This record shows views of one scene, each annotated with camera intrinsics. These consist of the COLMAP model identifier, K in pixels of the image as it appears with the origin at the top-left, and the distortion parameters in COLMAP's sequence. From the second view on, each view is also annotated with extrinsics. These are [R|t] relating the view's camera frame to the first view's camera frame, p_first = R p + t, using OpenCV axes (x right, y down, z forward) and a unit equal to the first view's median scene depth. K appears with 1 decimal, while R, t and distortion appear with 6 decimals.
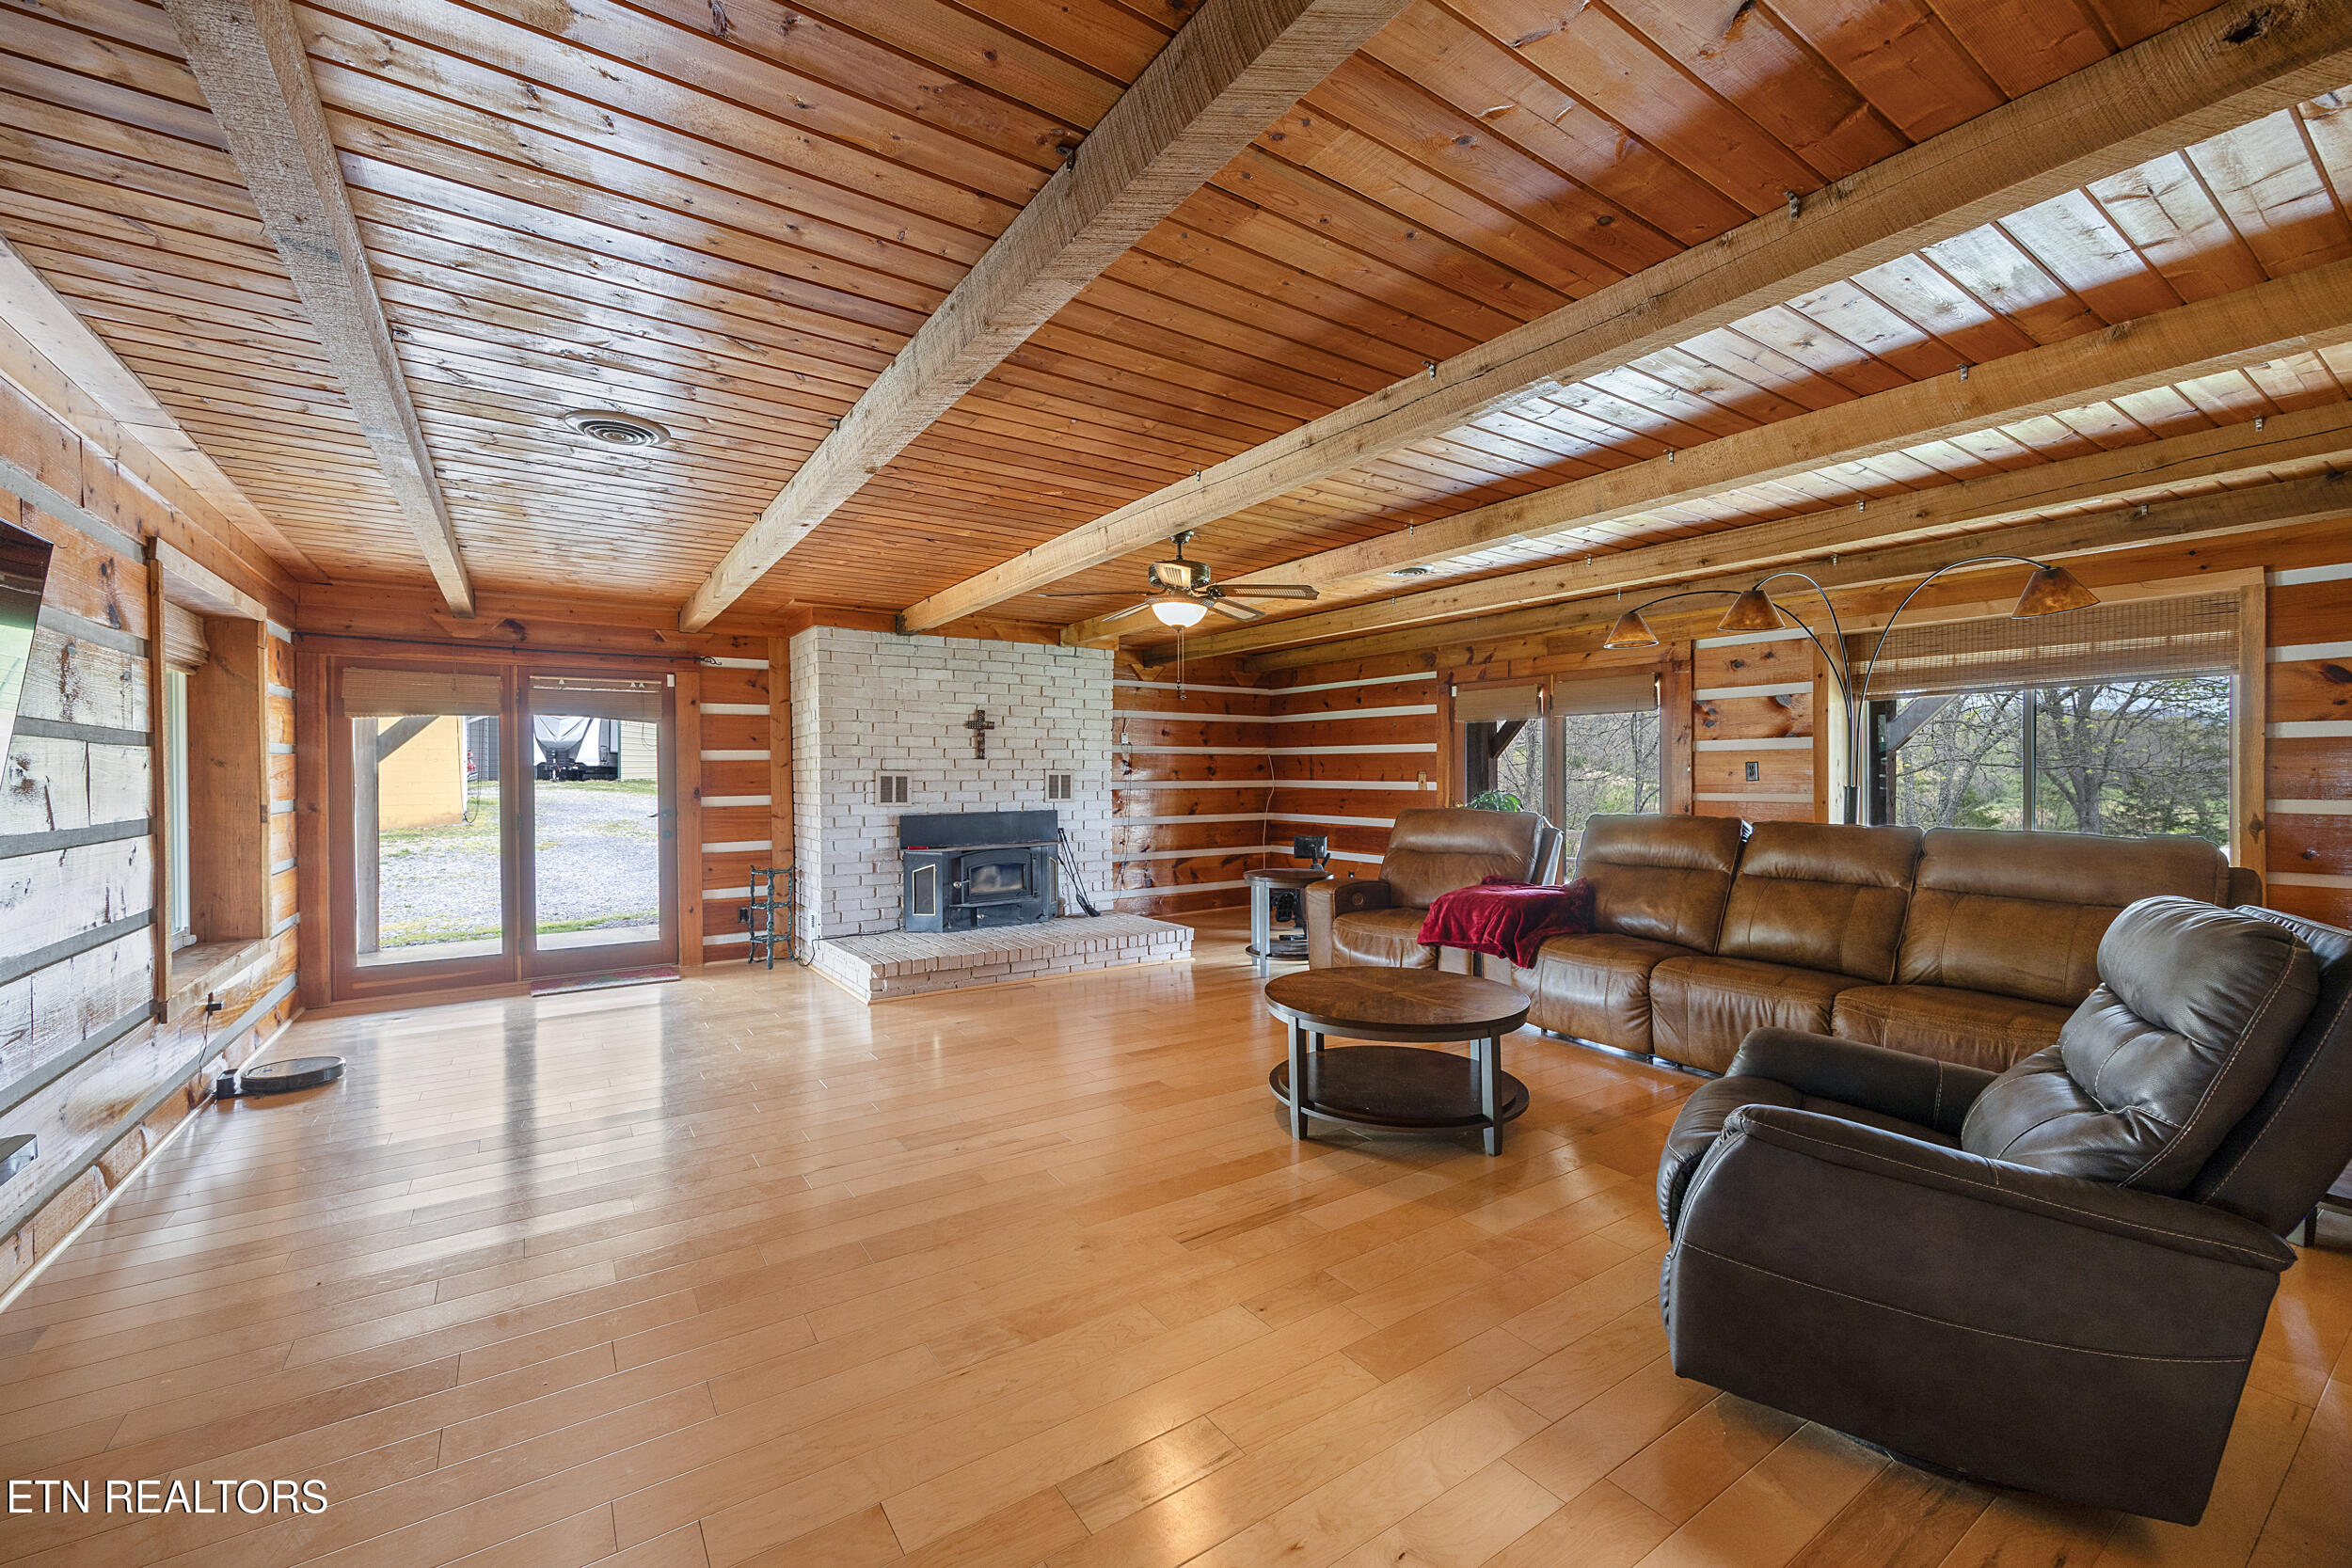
lens RADIAL K [[944.6, 0, 1178.8], [0, 944.6, 788.0], [0, 0, 1]] dist [0.009107, -0.001846]
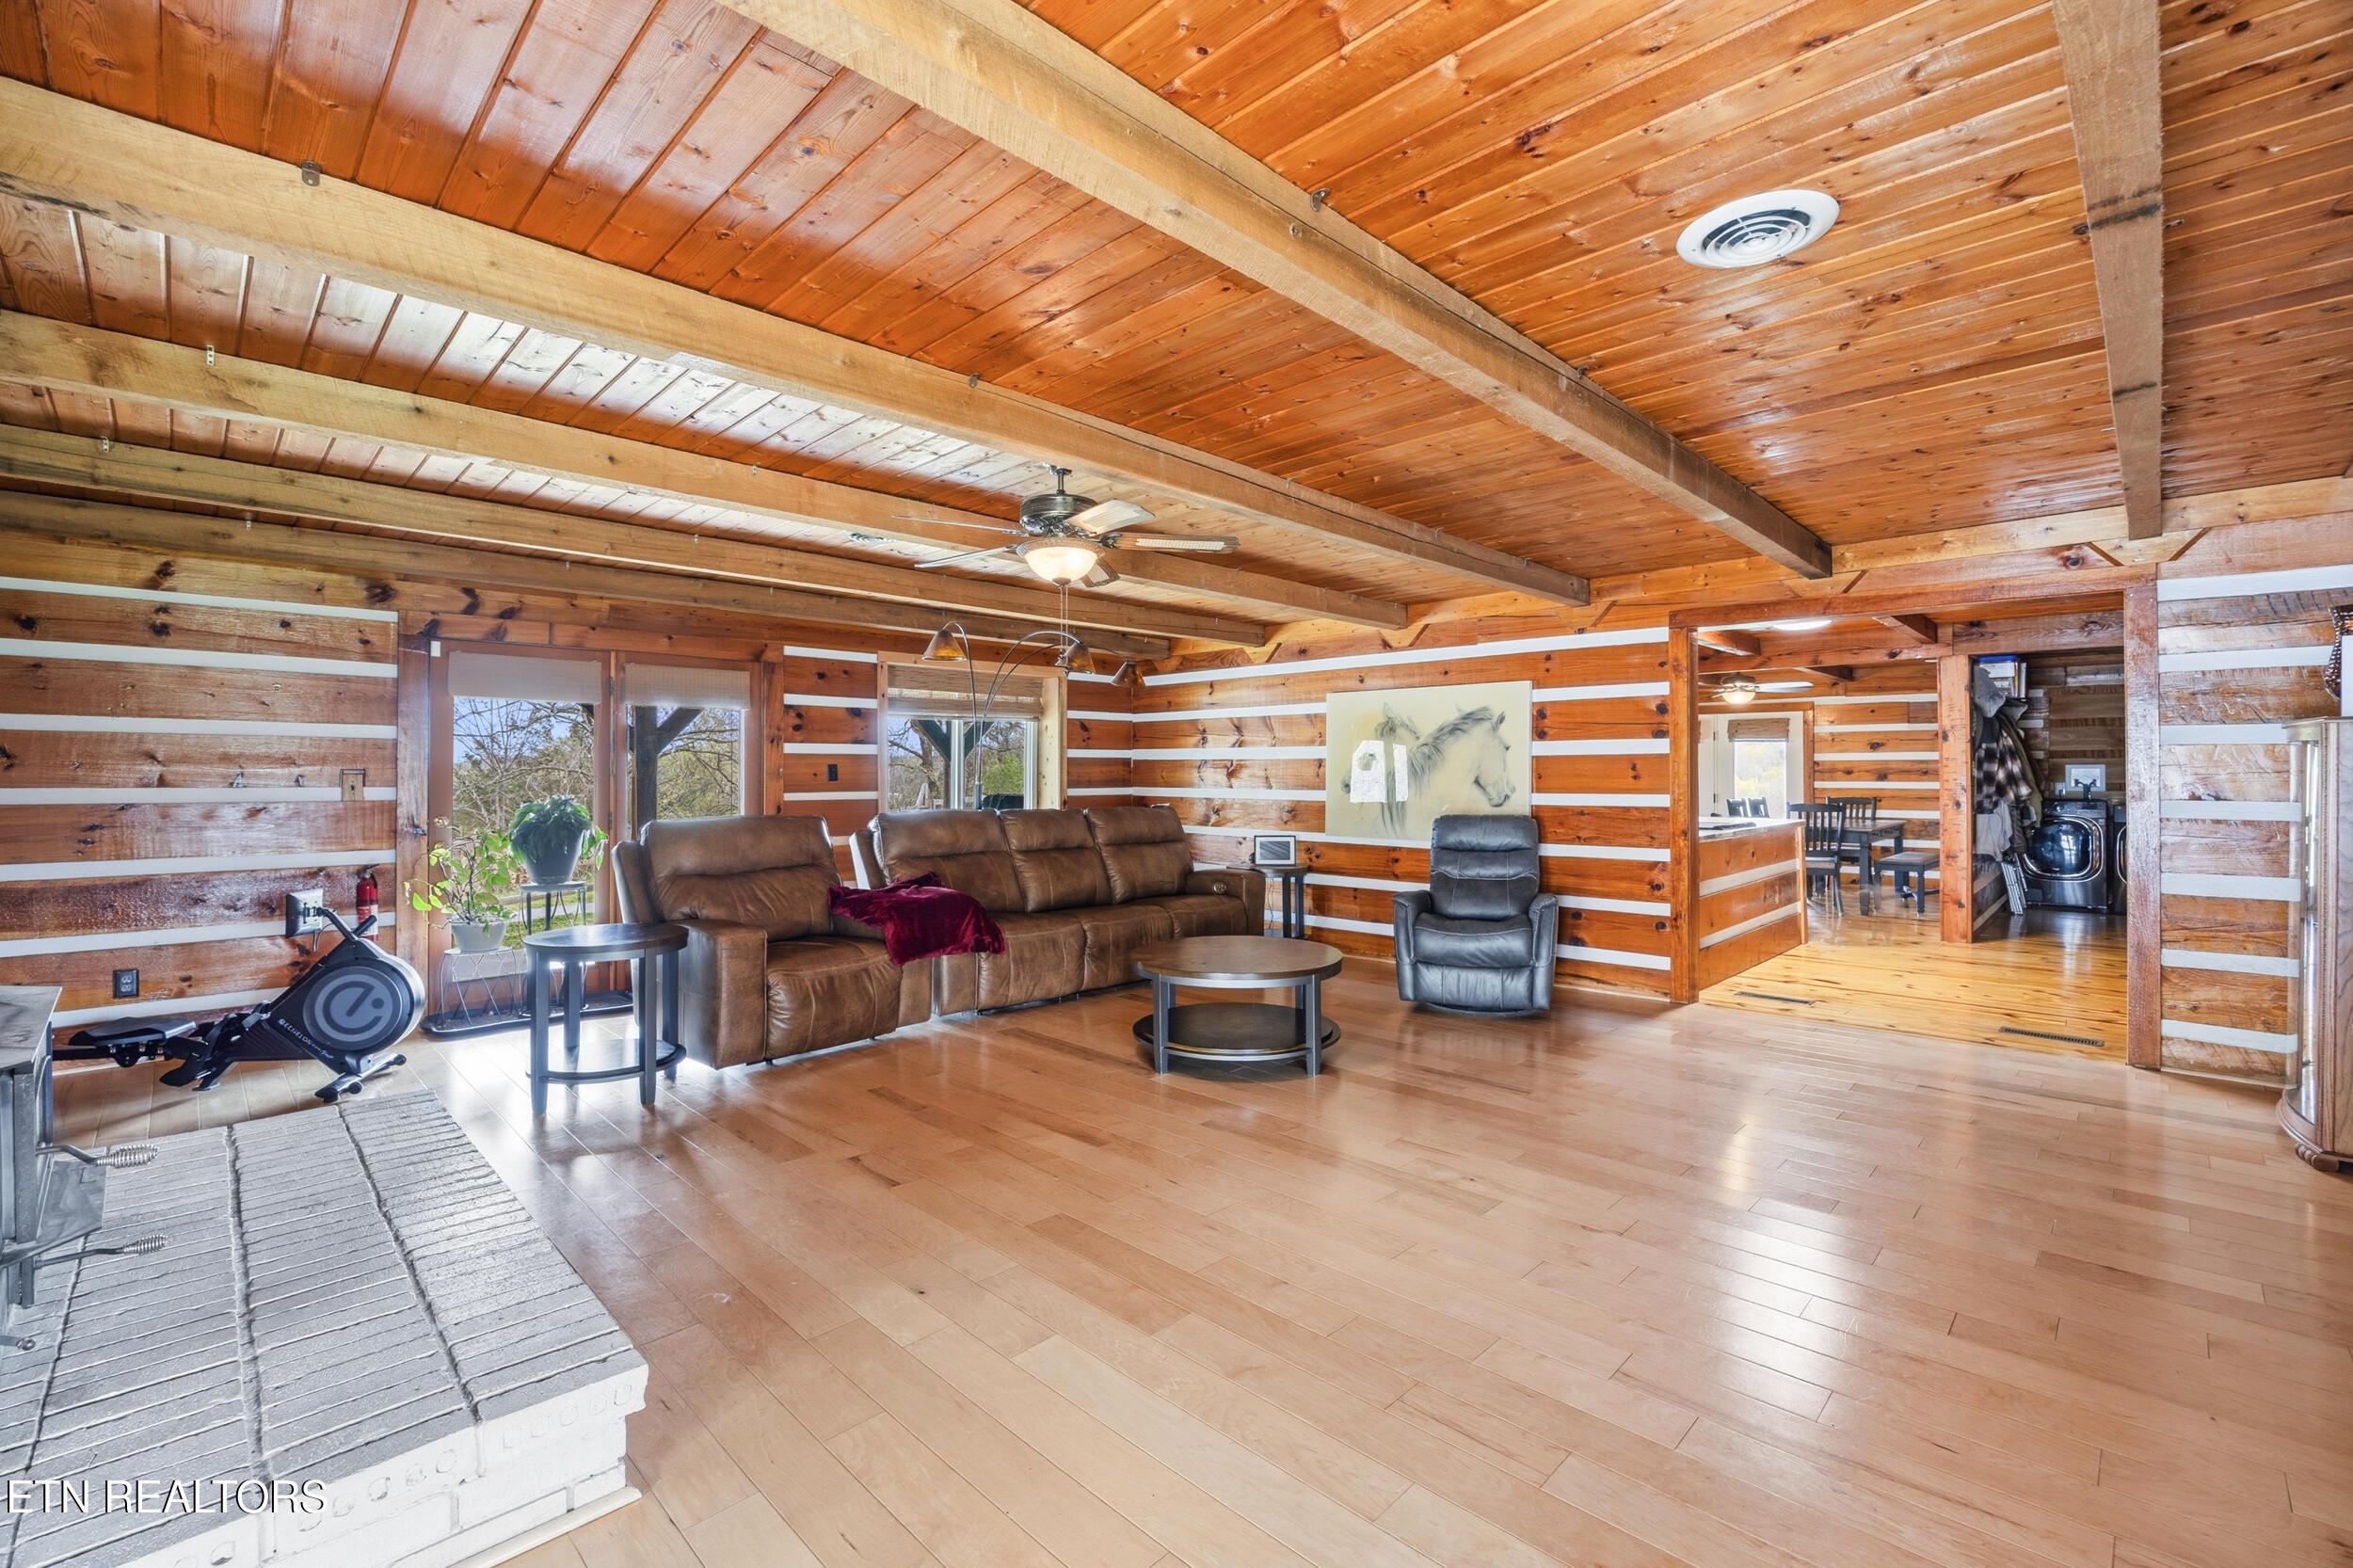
lens RADIAL K [[1009.1, 0, 1169.9], [0, 1009.1, 768.0], [0, 0, 1]] dist [-0.018549, 0.000162]
pose [[-0.184277, 0.011570, 0.982806, -0.940904], [0.016590, 0.999825, -0.008660, -0.009025], [-0.982734, 0.014709, -0.184437, 1.209913]]
